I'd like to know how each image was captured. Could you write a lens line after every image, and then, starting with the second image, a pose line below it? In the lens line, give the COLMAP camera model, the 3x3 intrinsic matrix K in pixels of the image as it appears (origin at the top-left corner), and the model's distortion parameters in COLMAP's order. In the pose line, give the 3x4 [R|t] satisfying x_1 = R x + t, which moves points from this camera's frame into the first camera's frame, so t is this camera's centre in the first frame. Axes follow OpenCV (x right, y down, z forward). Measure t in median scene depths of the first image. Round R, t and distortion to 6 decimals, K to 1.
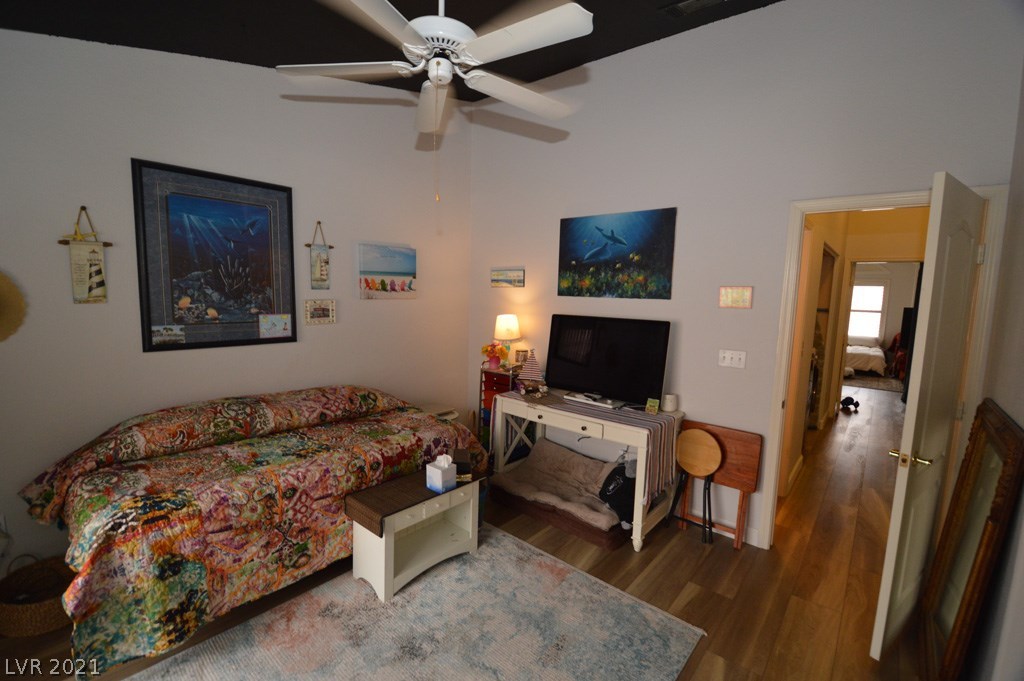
lens RADIAL K [[455.1, 0, 512.0], [0, 455.1, 340.5], [0, 0, 1]] dist [0.022392, -0.031902]
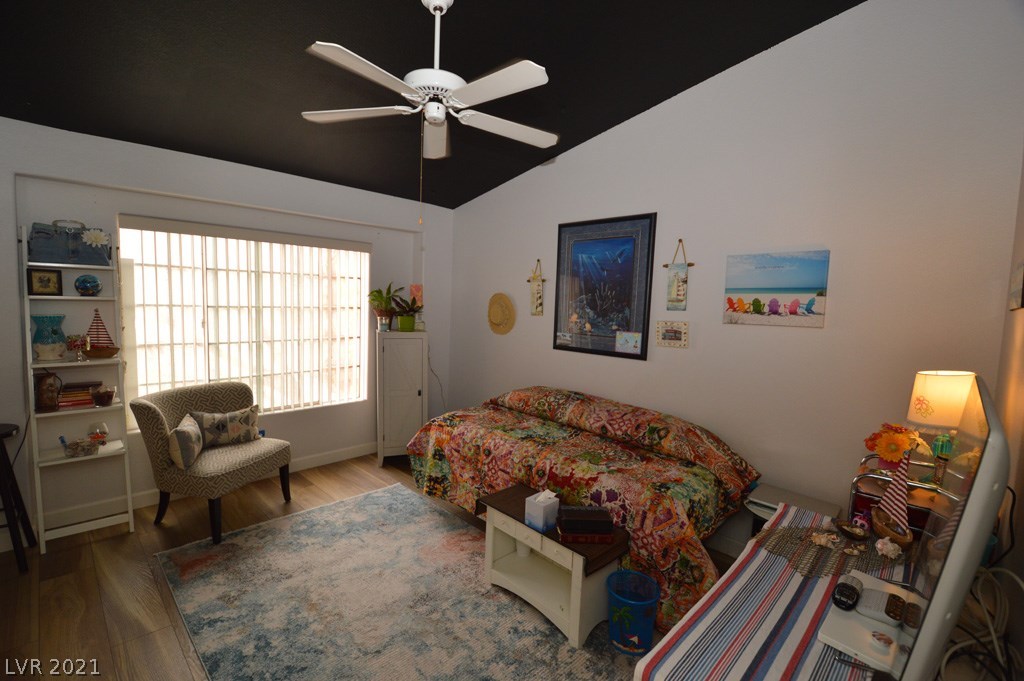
lens RADIAL K [[451.7, 0, 504.7], [0, 451.7, 341.8], [0, 0, 1]] dist [0.018440, -0.022012]
pose [[-0.092744, 0.056621, -0.994079, 0.594536], [-0.146502, 0.986740, 0.069871, -0.066582], [0.984853, 0.152115, -0.083219, 0.798950]]
